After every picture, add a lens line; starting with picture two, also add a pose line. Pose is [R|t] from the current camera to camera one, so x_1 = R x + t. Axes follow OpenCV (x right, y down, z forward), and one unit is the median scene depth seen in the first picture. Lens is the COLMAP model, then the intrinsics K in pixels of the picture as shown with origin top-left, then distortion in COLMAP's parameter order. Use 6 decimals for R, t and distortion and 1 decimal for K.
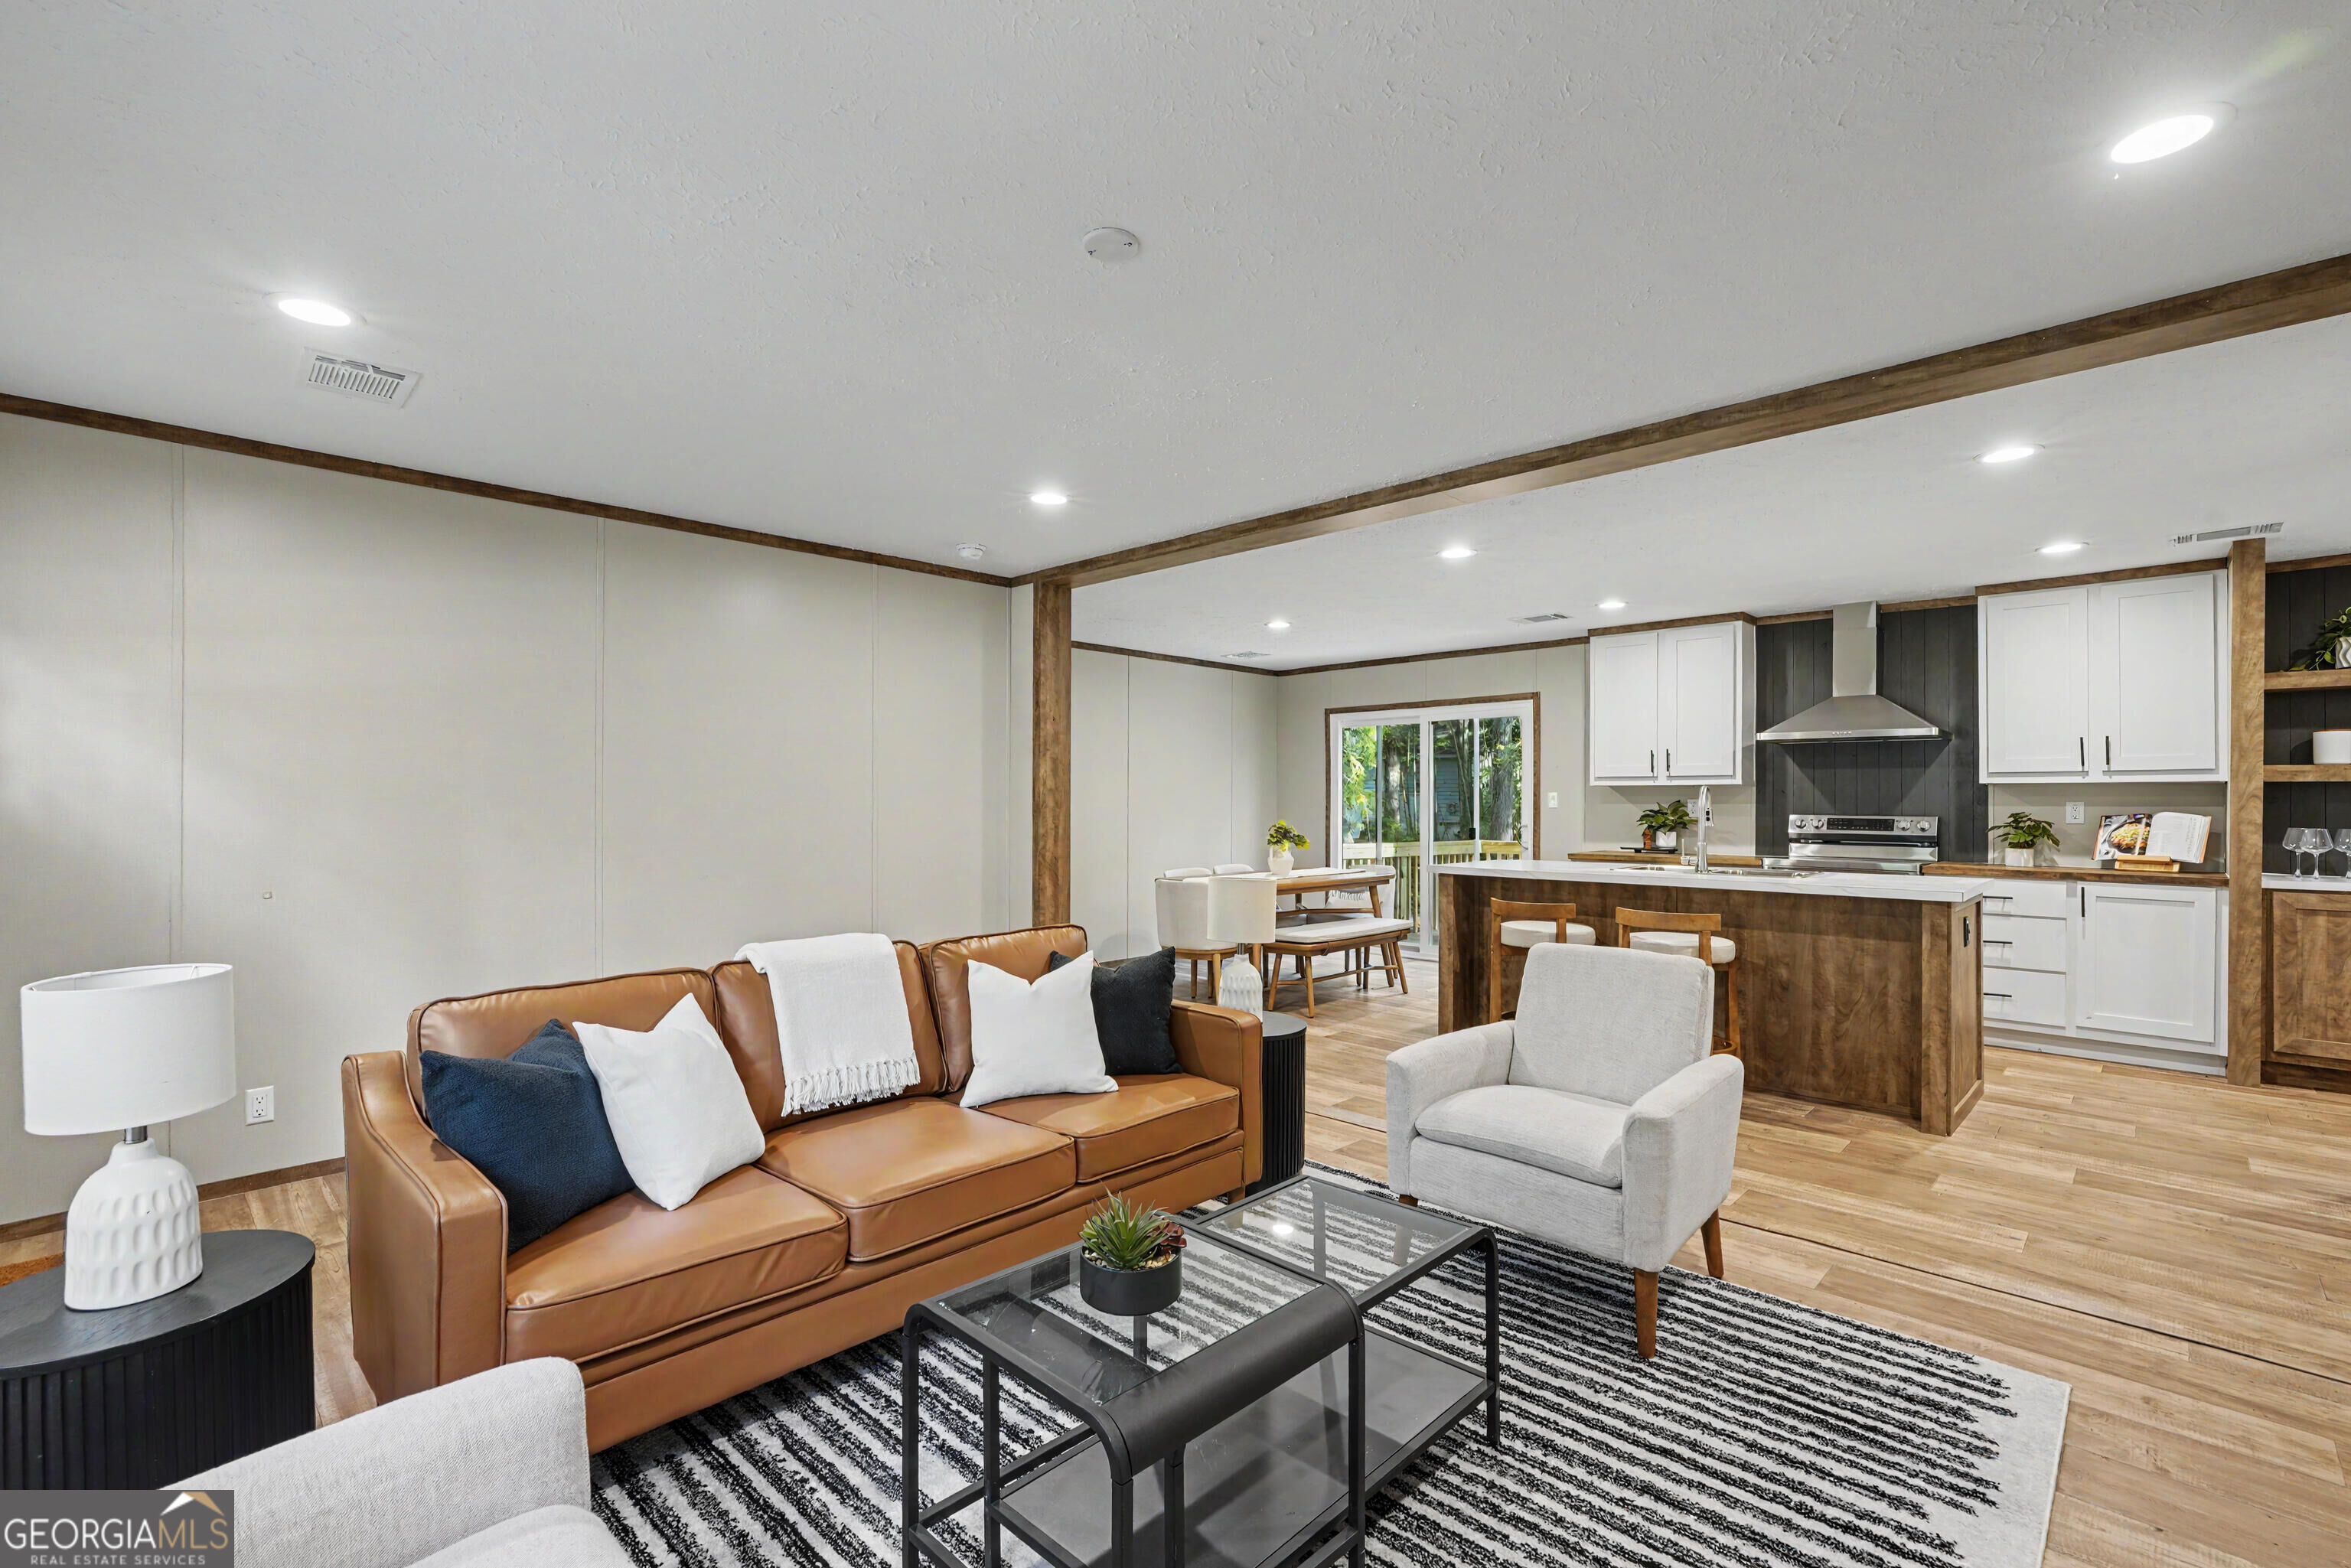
lens RADIAL K [[1074.3, 0, 1161.7], [0, 1074.3, 783.9], [0, 0, 1]] dist [-0.002931, 0.001586]
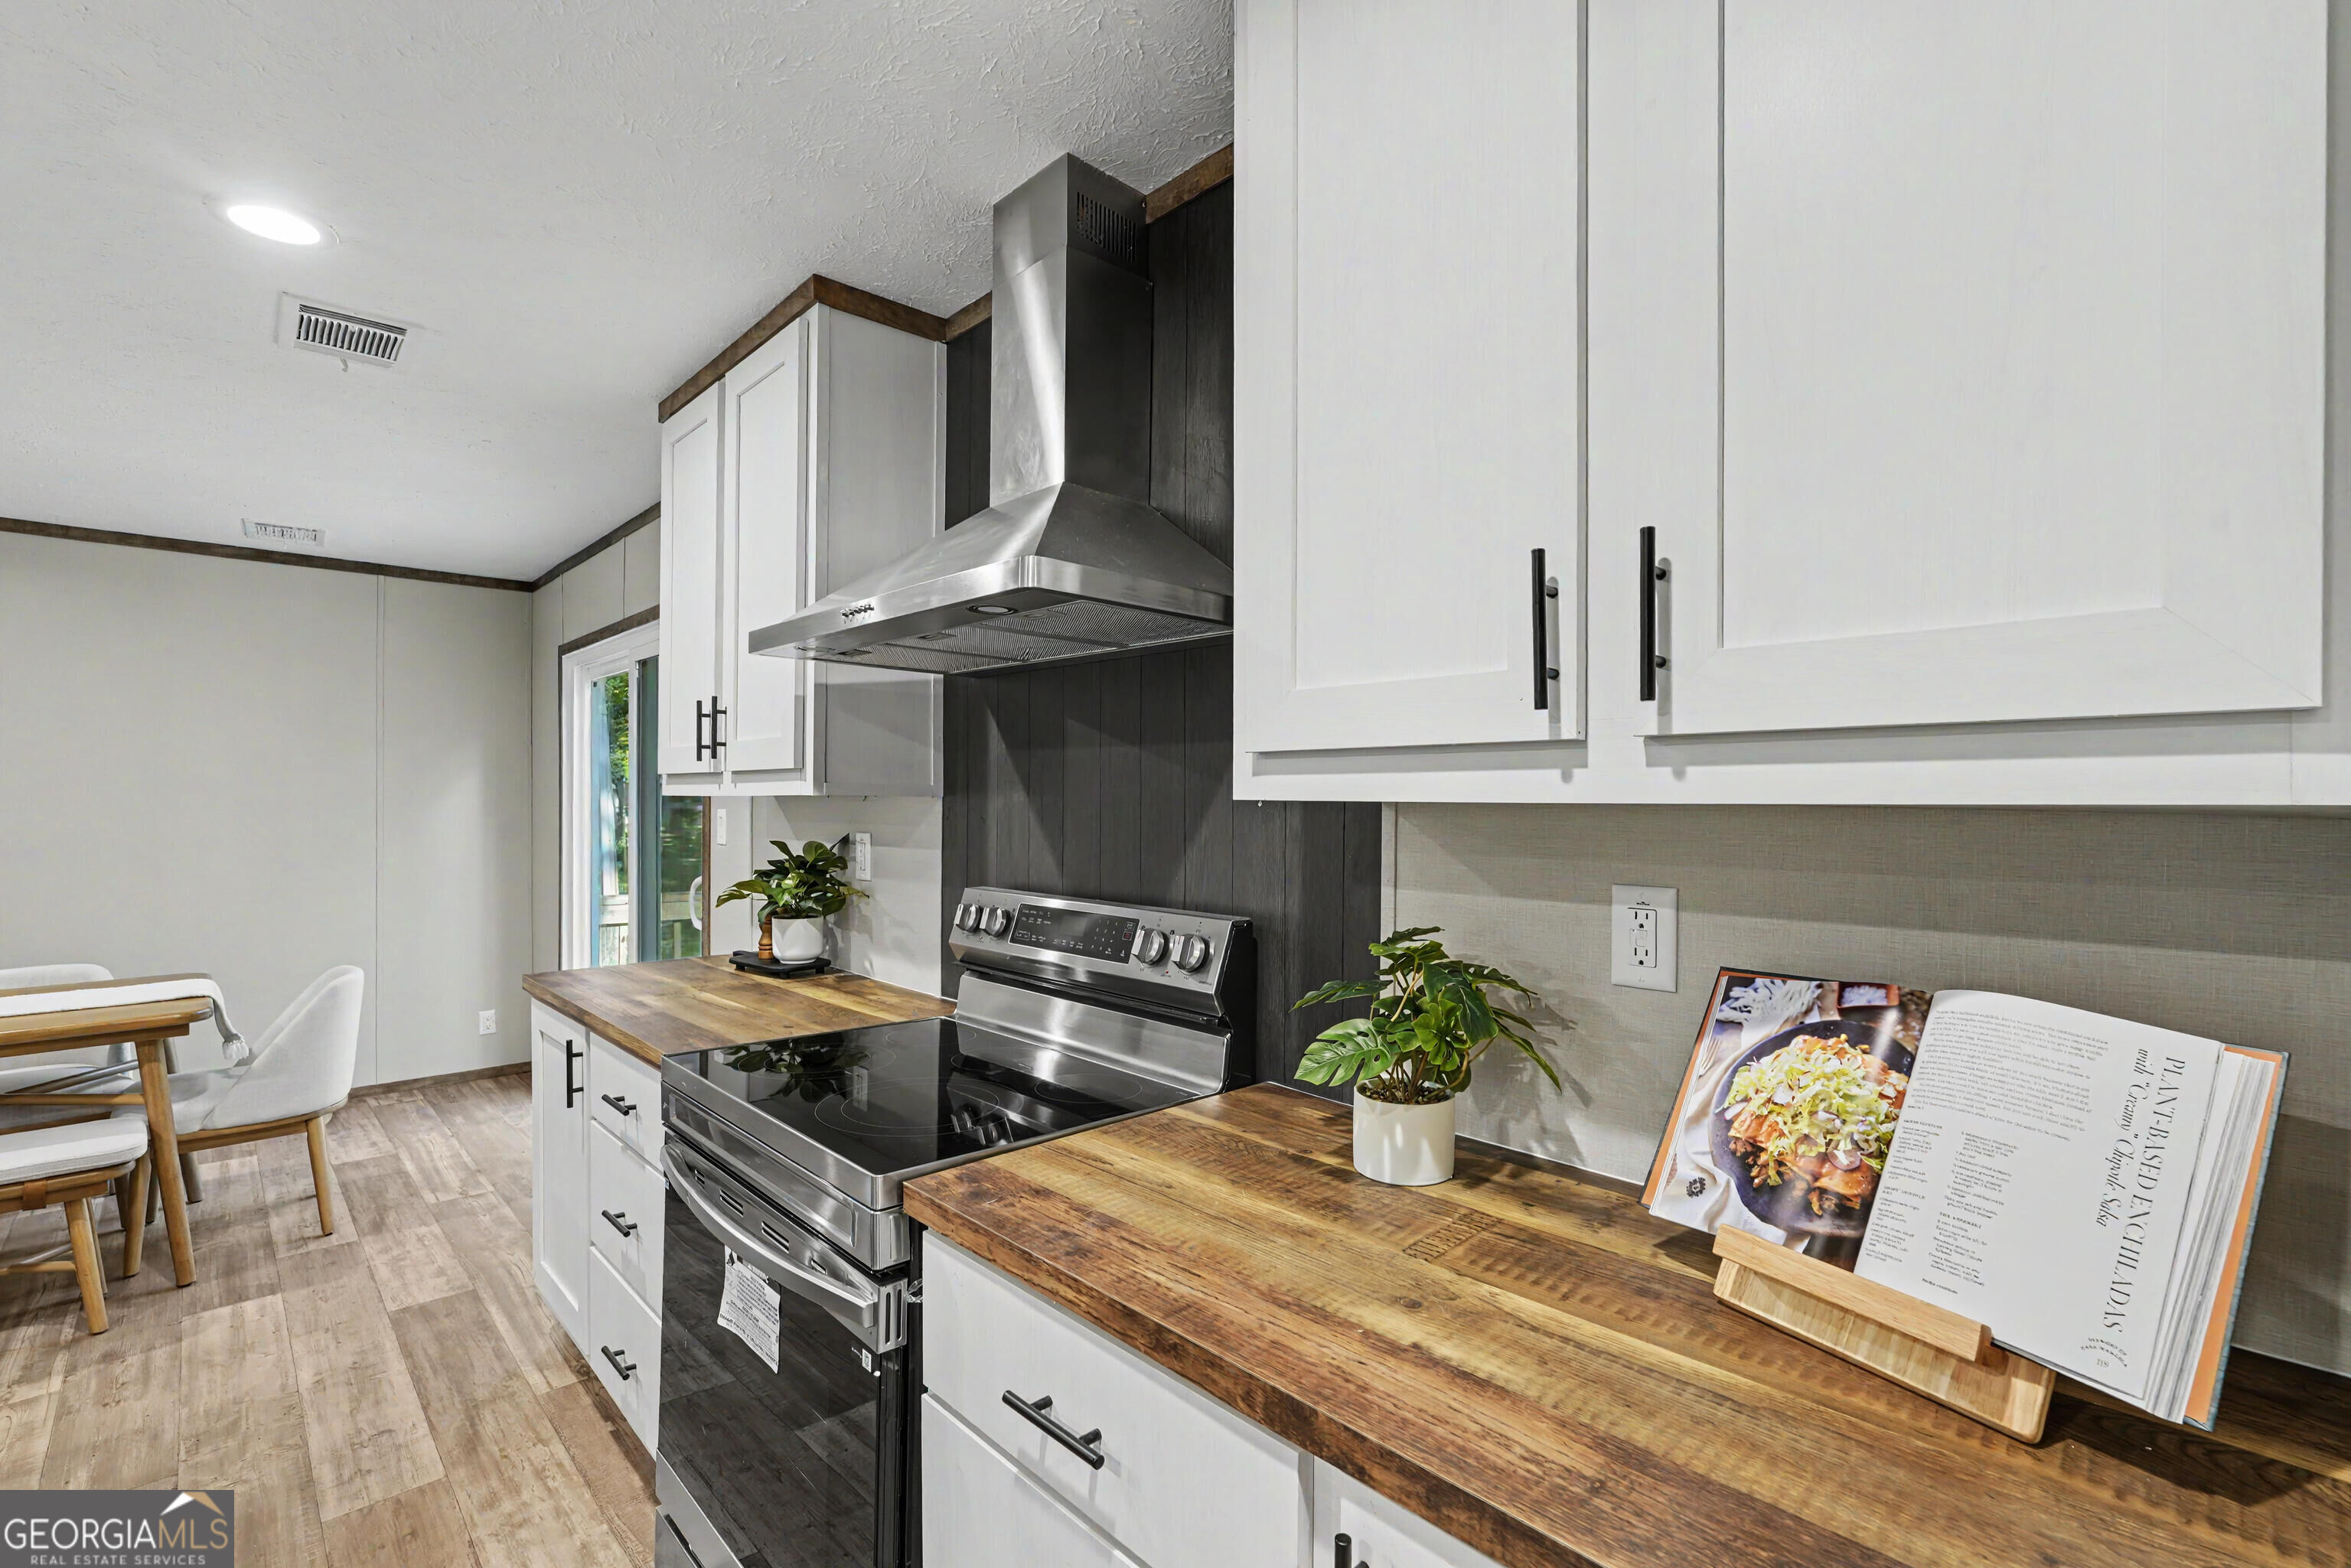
lens RADIAL K [[1052.1, 0, 1168.4], [0, 1052.1, 793.0], [0, 0, 1]] dist [-0.009154, 0.000359]
pose [[0.998160, -0.002453, -0.060585, 0.757509], [0.003257, 0.999908, 0.013175, -0.005449], [0.060547, -0.013348, 0.998076, 0.771316]]
